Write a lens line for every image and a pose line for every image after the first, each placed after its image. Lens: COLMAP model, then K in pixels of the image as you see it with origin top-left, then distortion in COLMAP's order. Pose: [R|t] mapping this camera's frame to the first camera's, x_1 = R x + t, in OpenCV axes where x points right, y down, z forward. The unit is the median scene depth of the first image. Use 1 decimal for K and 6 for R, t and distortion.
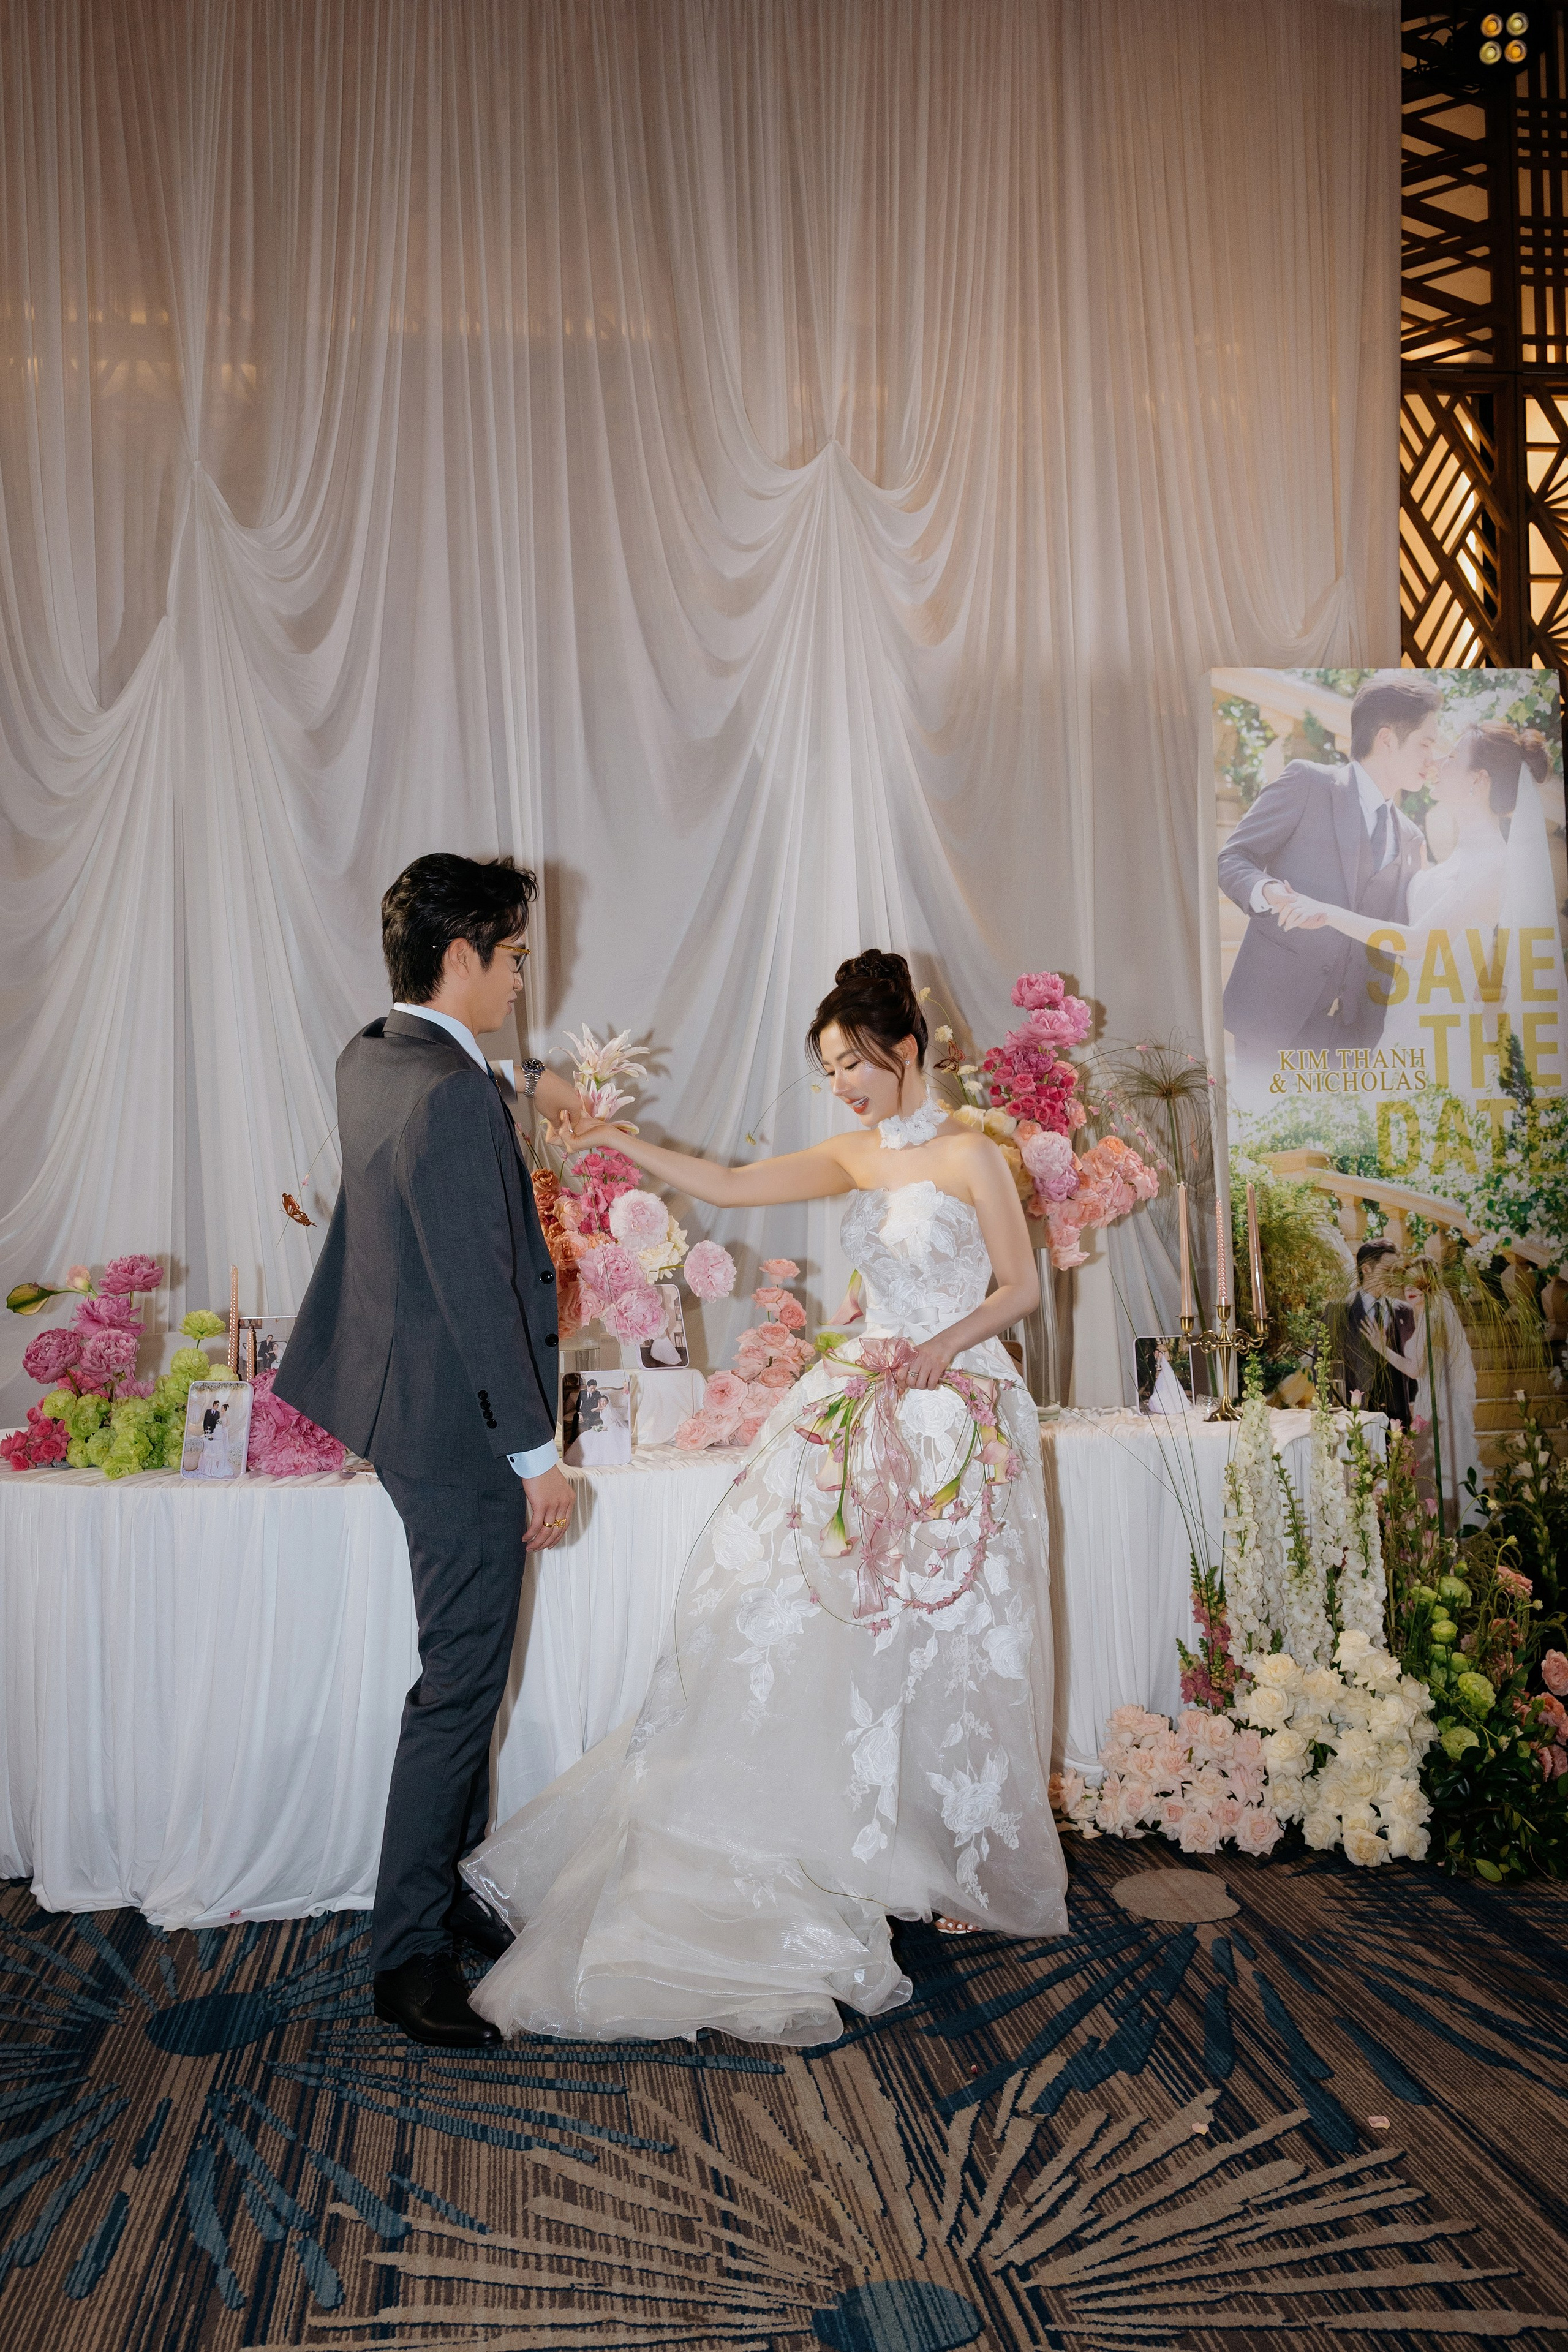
lens RADIAL K [[2548.4, 0, 787.5], [0, 2548.4, 1151.6], [0, 0, 1]] dist [-0.031281, 0.030378]
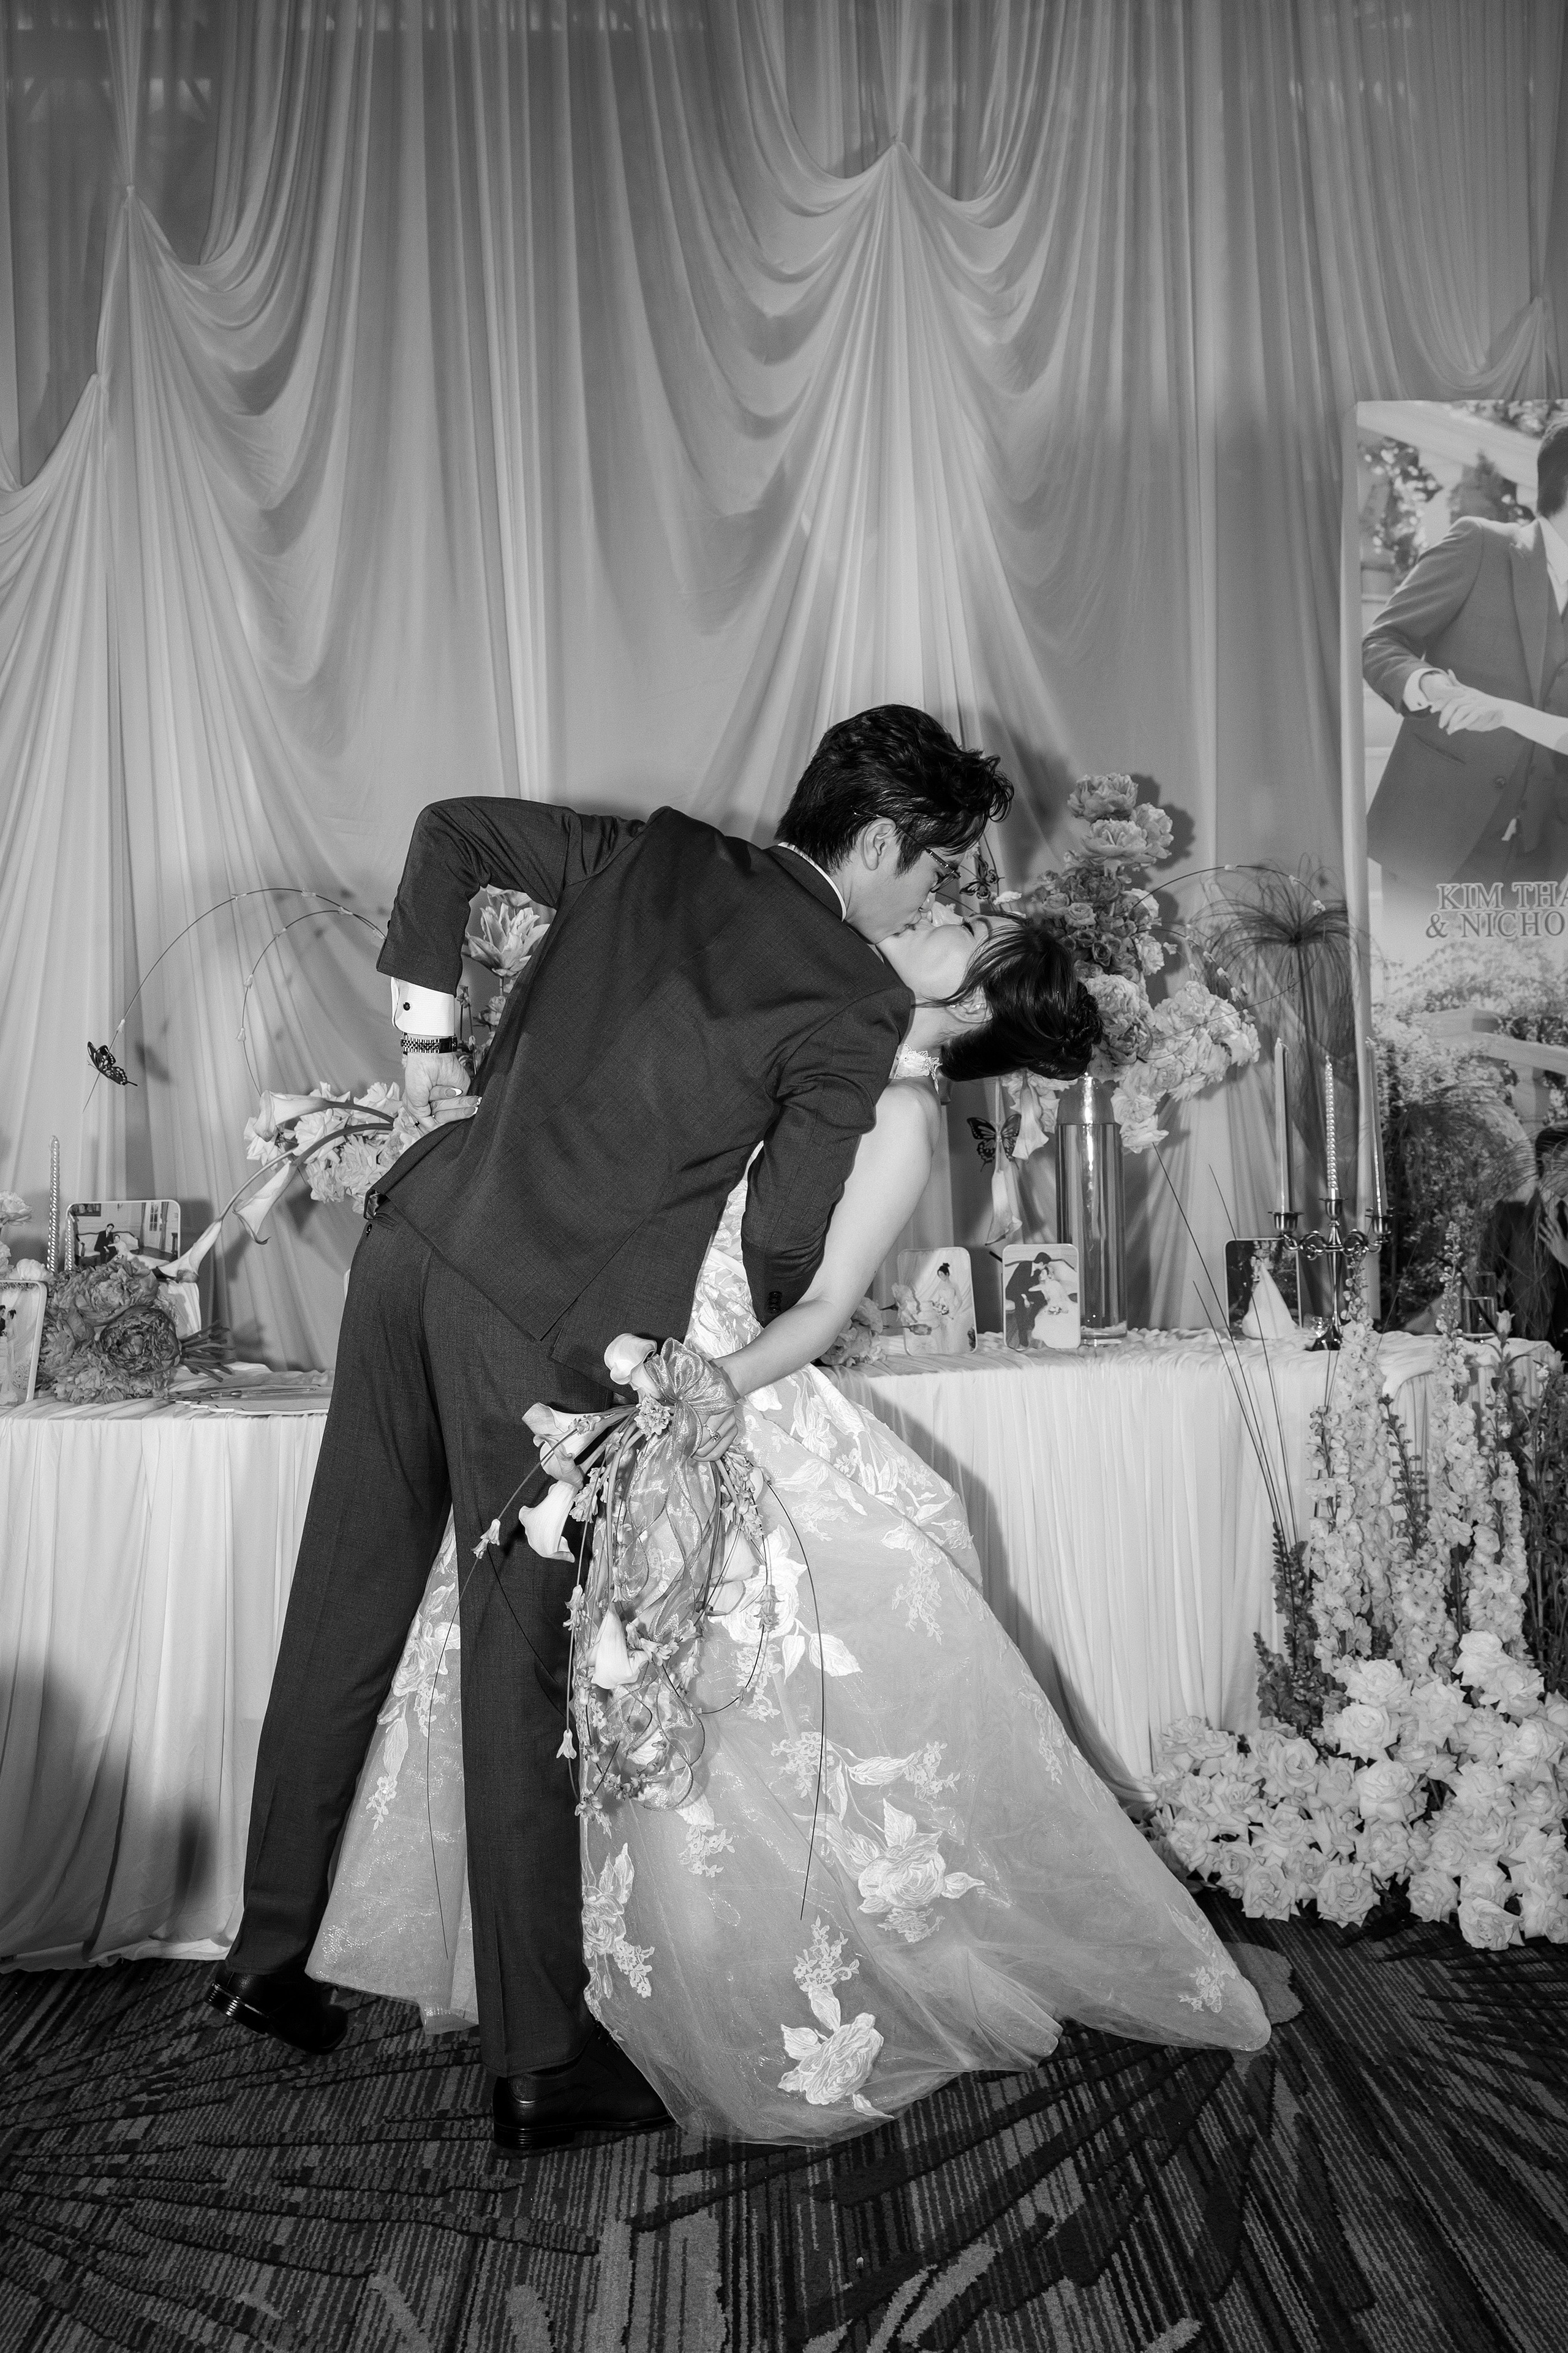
lens RADIAL K [[2549.2, 0, 787.5], [0, 2549.2, 1152.1], [0, 0, 1]] dist [-0.031281, 0.030378]
pose [[0.994055, 0.006352, -0.108695, 0.098275], [-0.002433, 0.999344, 0.036147, 0.019807], [0.108853, -0.035667, 0.993418, 0.233919]]
